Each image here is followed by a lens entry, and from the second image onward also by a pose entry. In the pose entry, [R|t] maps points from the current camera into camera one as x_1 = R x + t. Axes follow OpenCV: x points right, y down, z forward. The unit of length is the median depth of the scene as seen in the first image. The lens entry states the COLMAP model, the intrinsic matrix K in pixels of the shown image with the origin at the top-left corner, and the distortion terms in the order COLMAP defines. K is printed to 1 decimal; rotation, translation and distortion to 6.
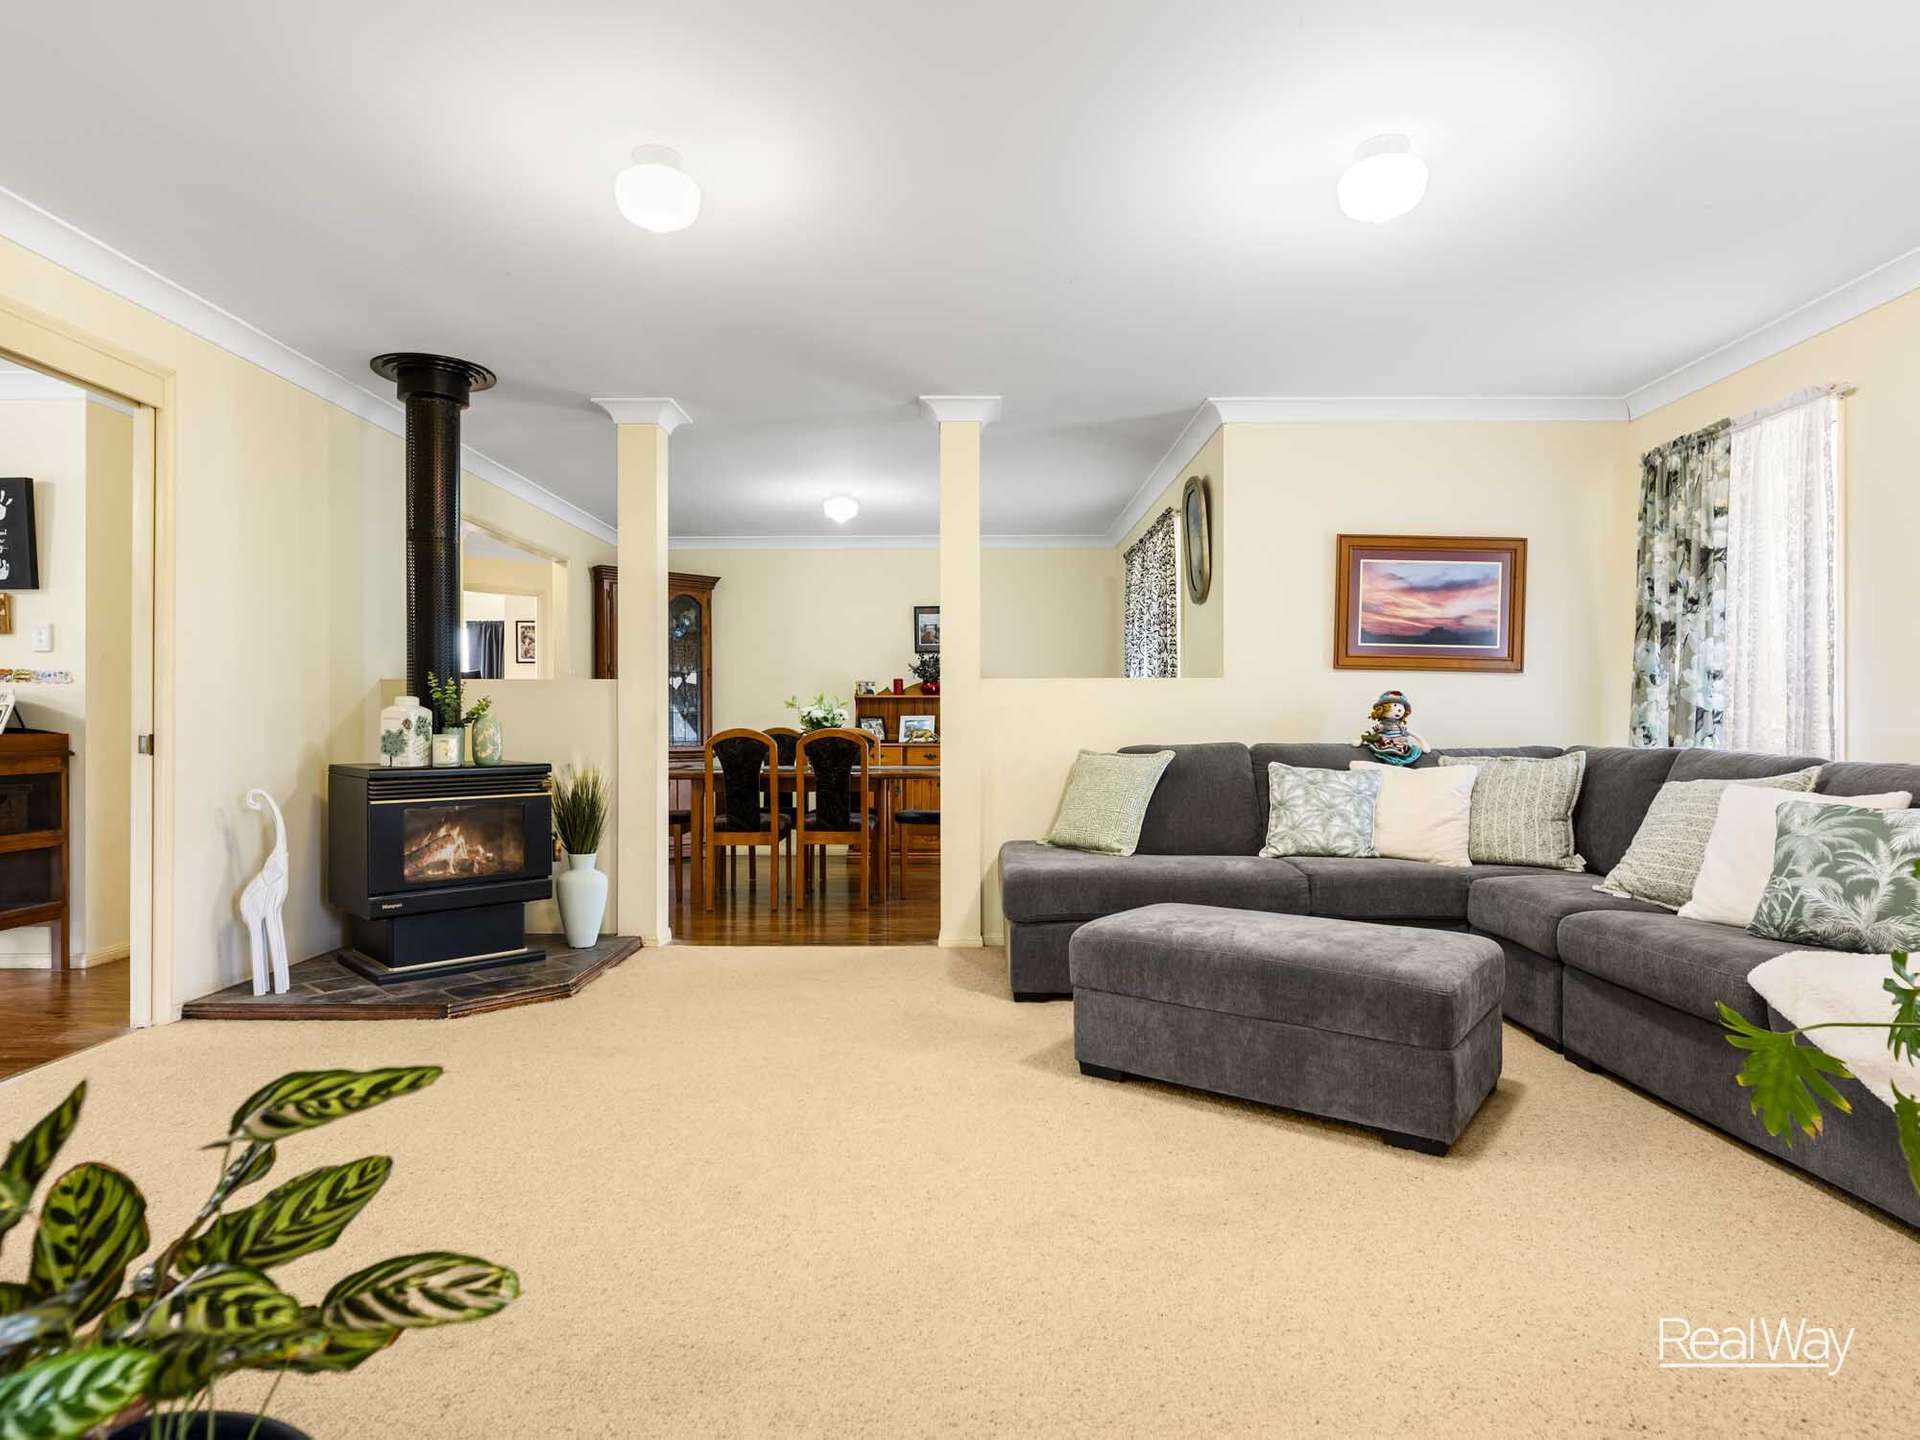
lens RADIAL K [[1036.8, 0, 951.9], [0, 1036.8, 732.7], [0, 0, 1]] dist [0.003098, -0.000887]
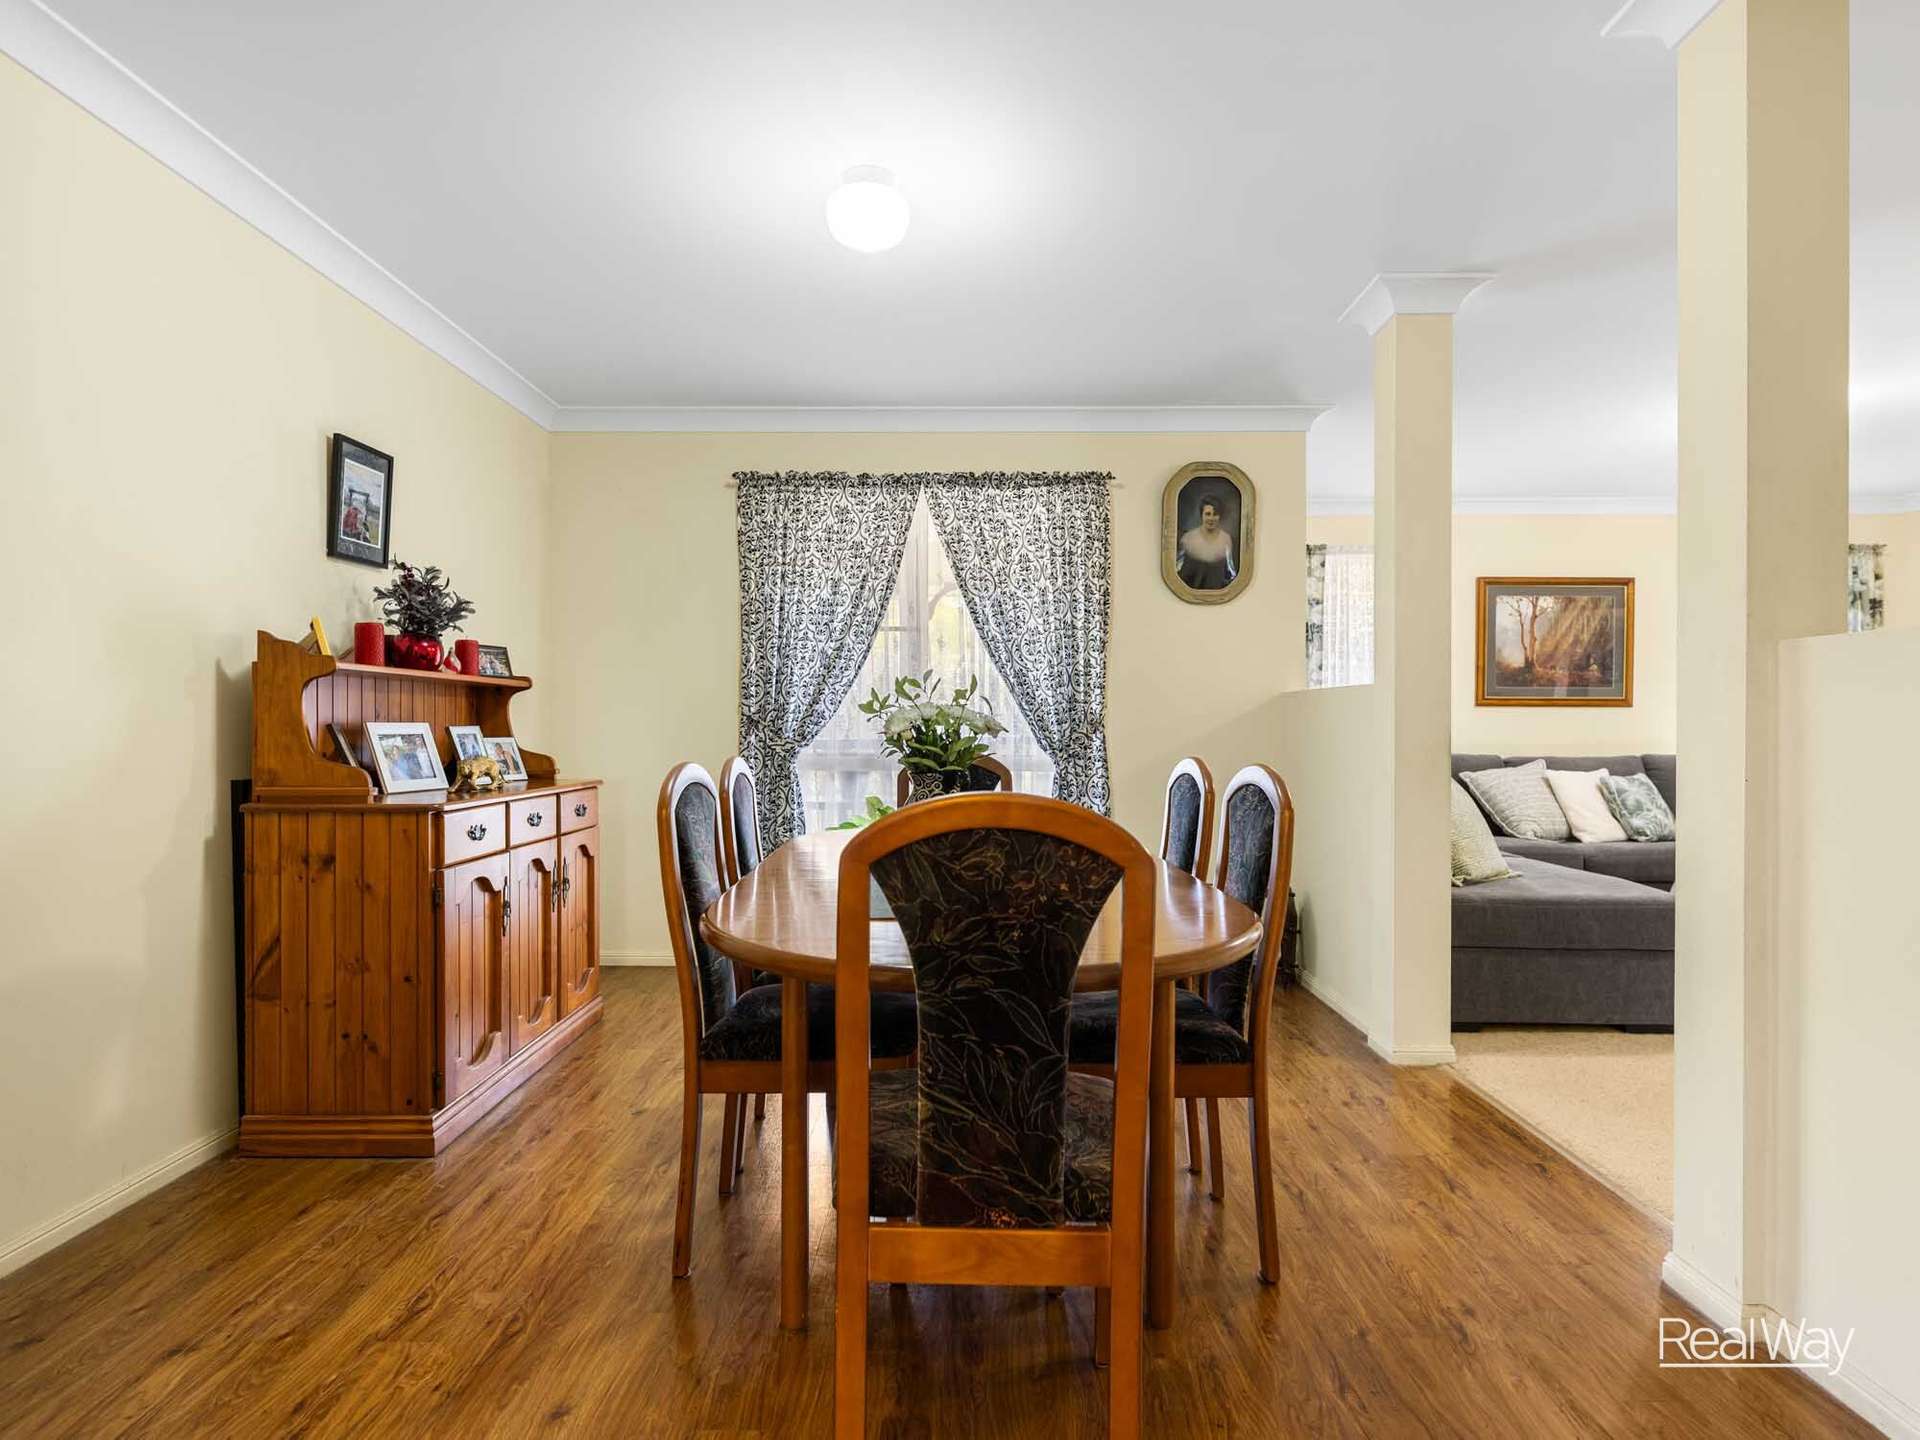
lens RADIAL K [[1036.8, 0, 949.3], [0, 1036.8, 730.8], [0, 0, 1]] dist [0.003098, -0.000887]
pose [[-0.005798, -0.004312, 0.999974, -0.814986], [0.005667, 0.999975, 0.004345, -0.026455], [-0.999967, 0.005692, -0.005773, 1.538270]]
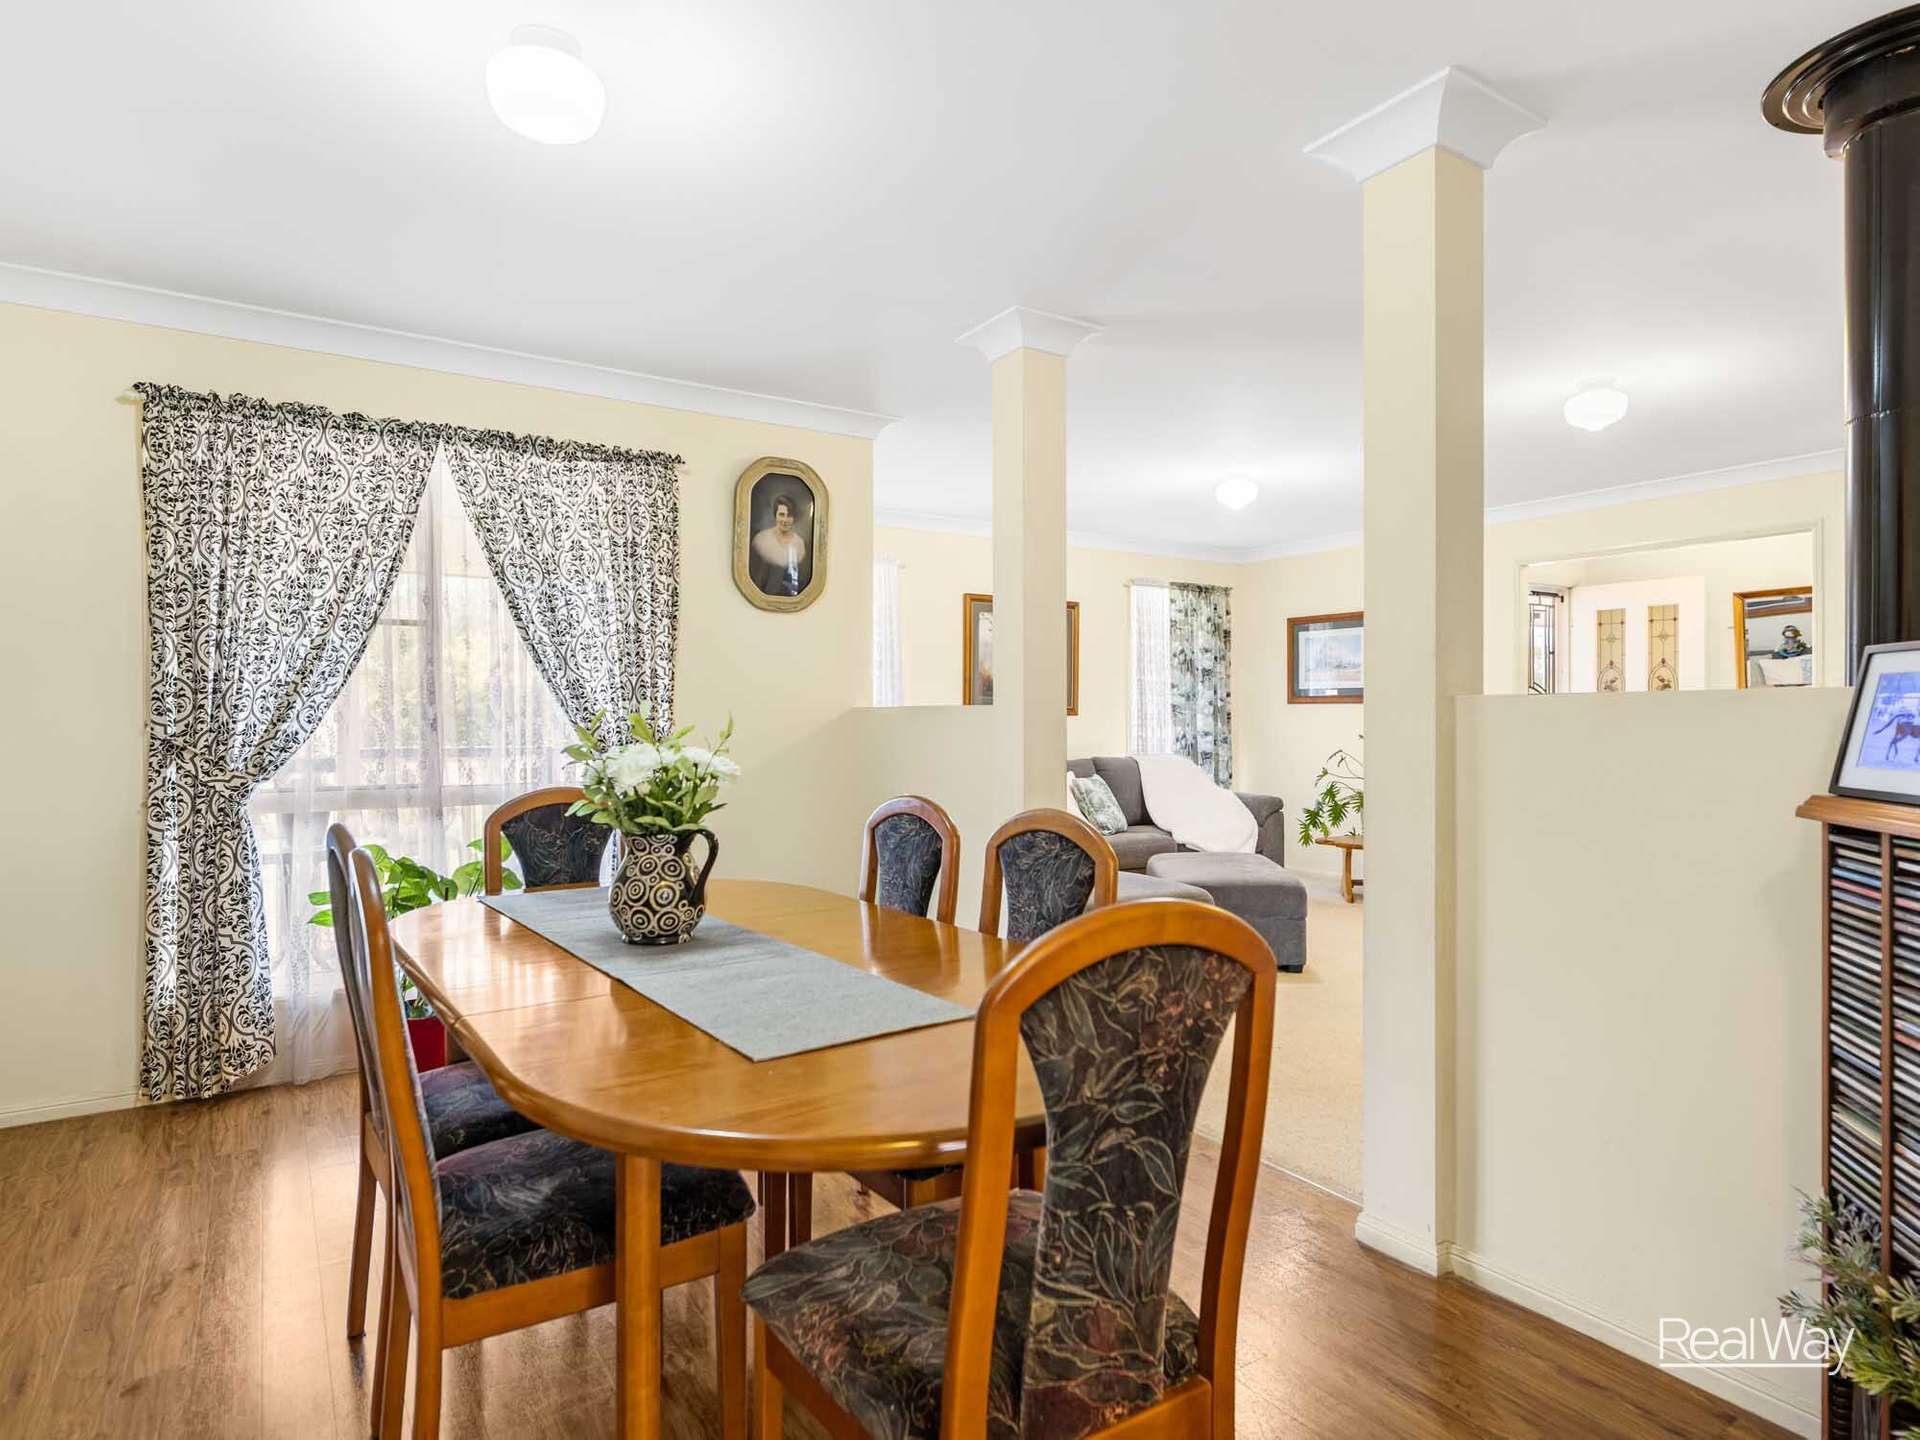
lens RADIAL K [[1089.1, 0, 972.8], [0, 1089.1, 721.3], [0, 0, 1]] dist [-0.001017, 0.000085]
pose [[-0.565617, -0.001243, 0.824667, -0.702080], [0.007538, 0.999949, 0.006677, -0.053019], [-0.824633, 0.009993, -0.565579, 1.708197]]
